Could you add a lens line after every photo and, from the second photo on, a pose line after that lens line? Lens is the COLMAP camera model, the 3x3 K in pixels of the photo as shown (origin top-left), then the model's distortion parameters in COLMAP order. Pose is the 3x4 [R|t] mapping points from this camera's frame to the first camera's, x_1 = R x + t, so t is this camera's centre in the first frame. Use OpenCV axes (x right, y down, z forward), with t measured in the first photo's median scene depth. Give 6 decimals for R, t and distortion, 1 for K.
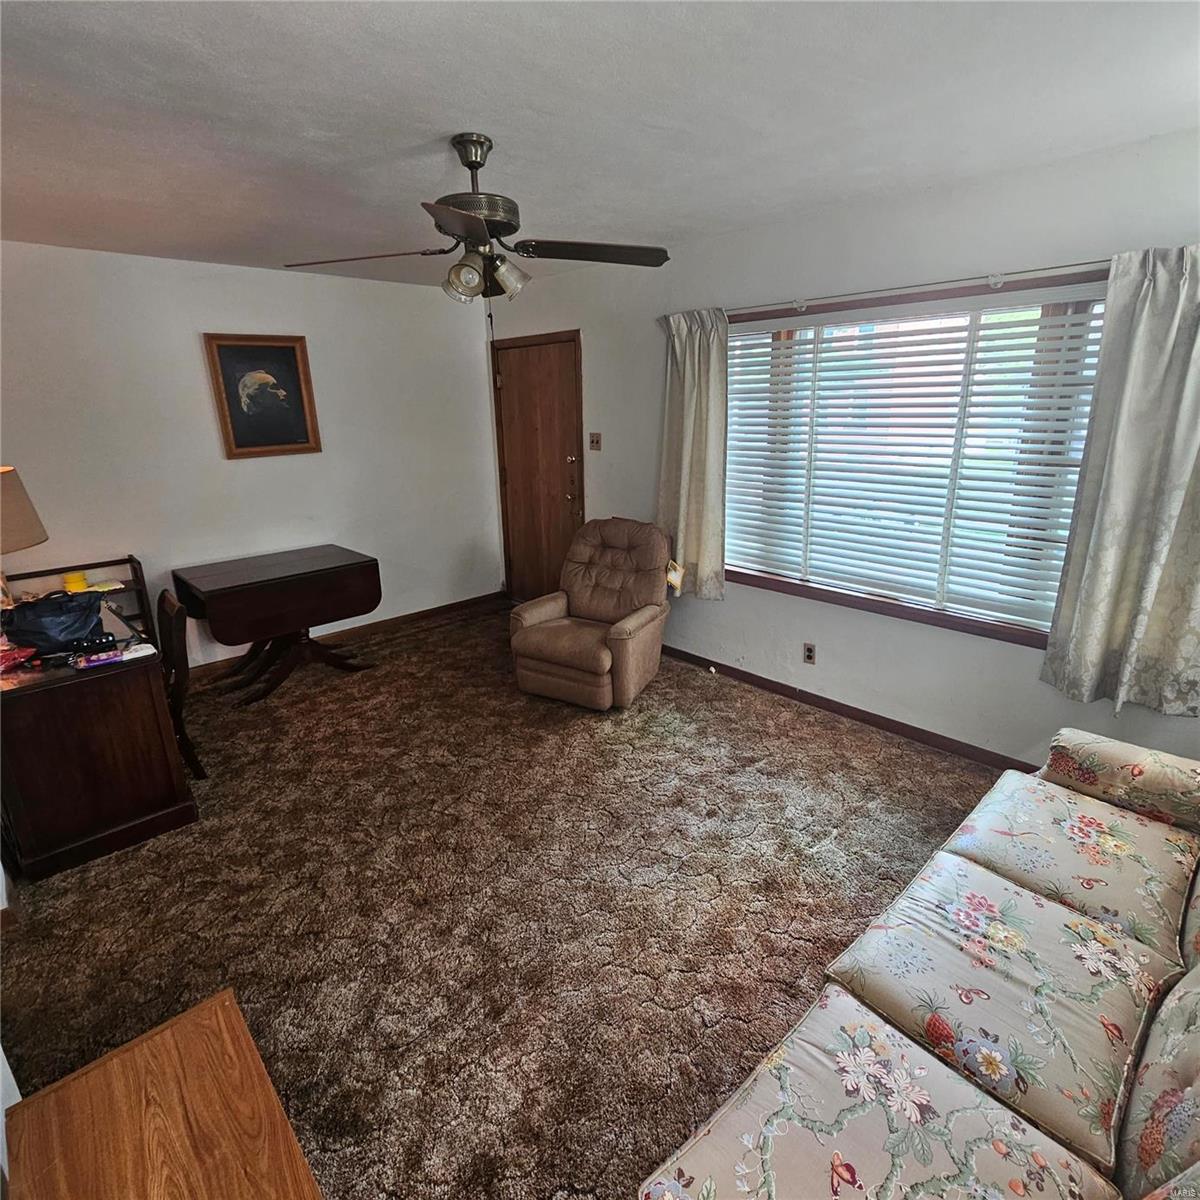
lens RADIAL K [[655.4, 0, 607.8], [0, 655.4, 600.0], [0, 0, 1]] dist [-0.001090, -0.000349]
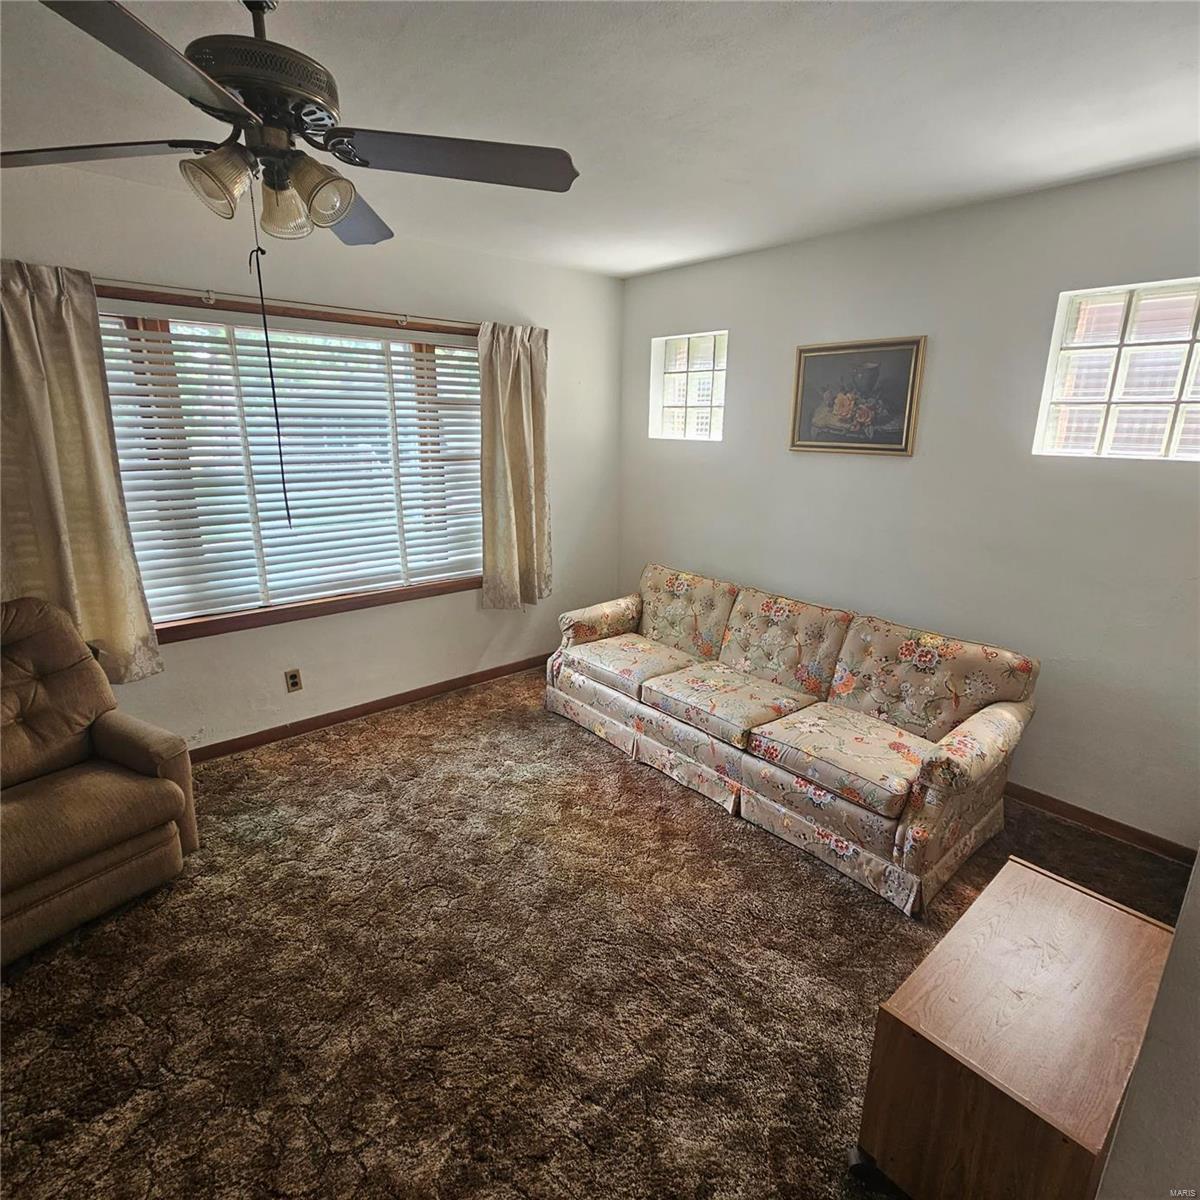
lens RADIAL K [[656.6, 0, 599.7], [0, 656.6, 602.7], [0, 0, 1]] dist [-0.000946, -0.000473]
pose [[0.037253, -0.247678, 0.968126, -0.820557], [0.277882, 0.933156, 0.228038, -0.168173], [-0.959893, 0.260529, 0.103588, 0.687627]]
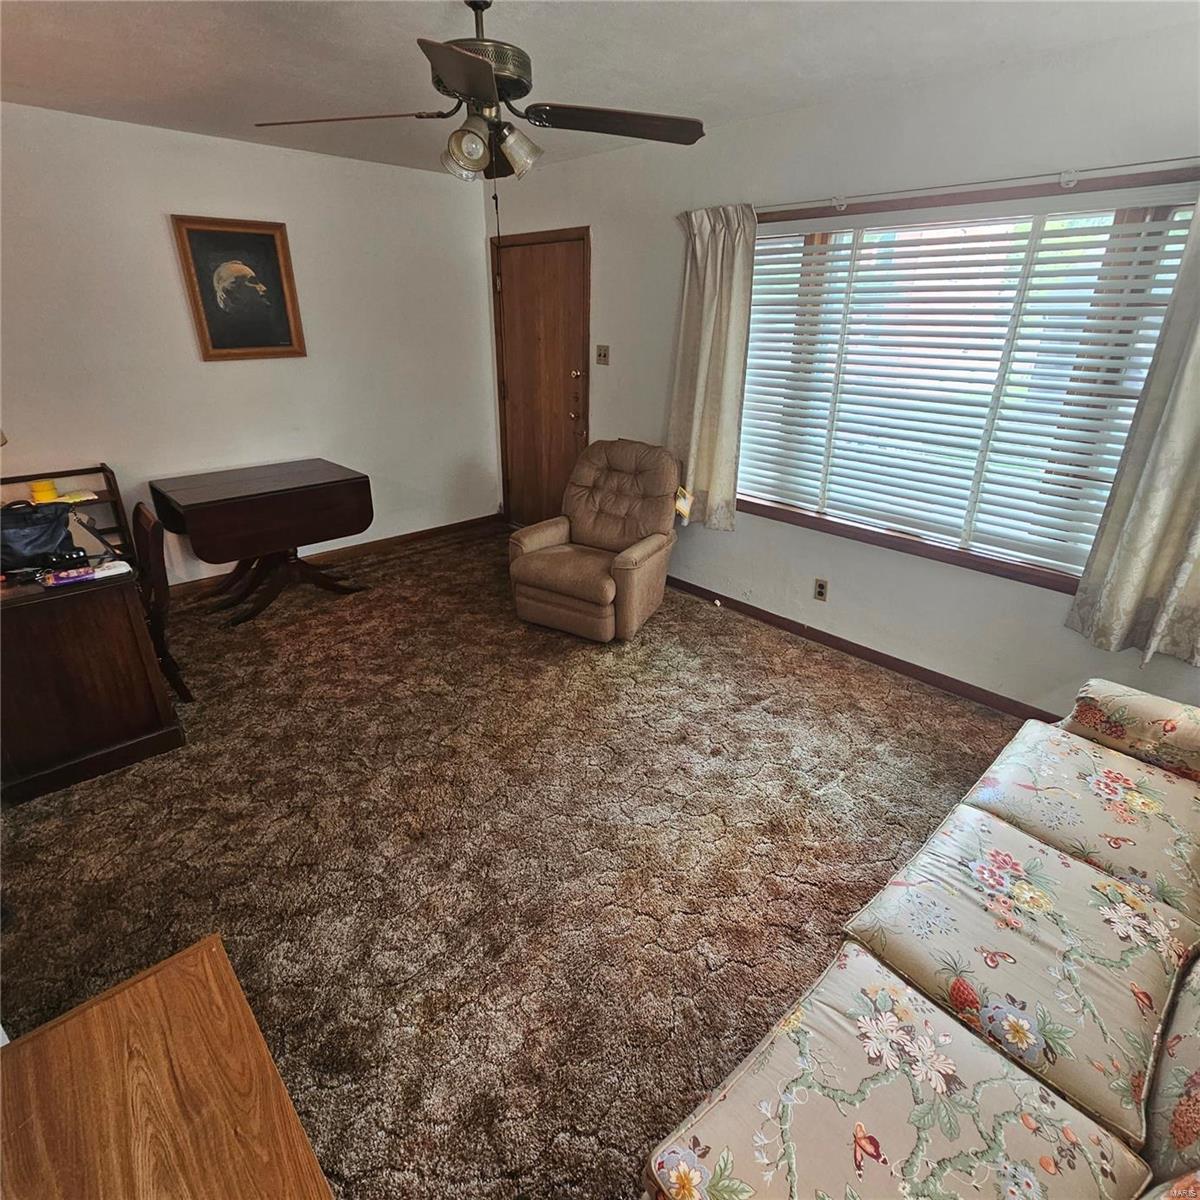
lens RADIAL K [[655.4, 0, 607.8], [0, 655.4, 600.0], [0, 0, 1]] dist [-0.001090, -0.000349]
pose [[0.999499, 0.029057, 0.012511, -0.024081], [-0.030296, 0.993013, 0.114050, -0.005441], [-0.009110, -0.114372, 0.993396, 0.067812]]
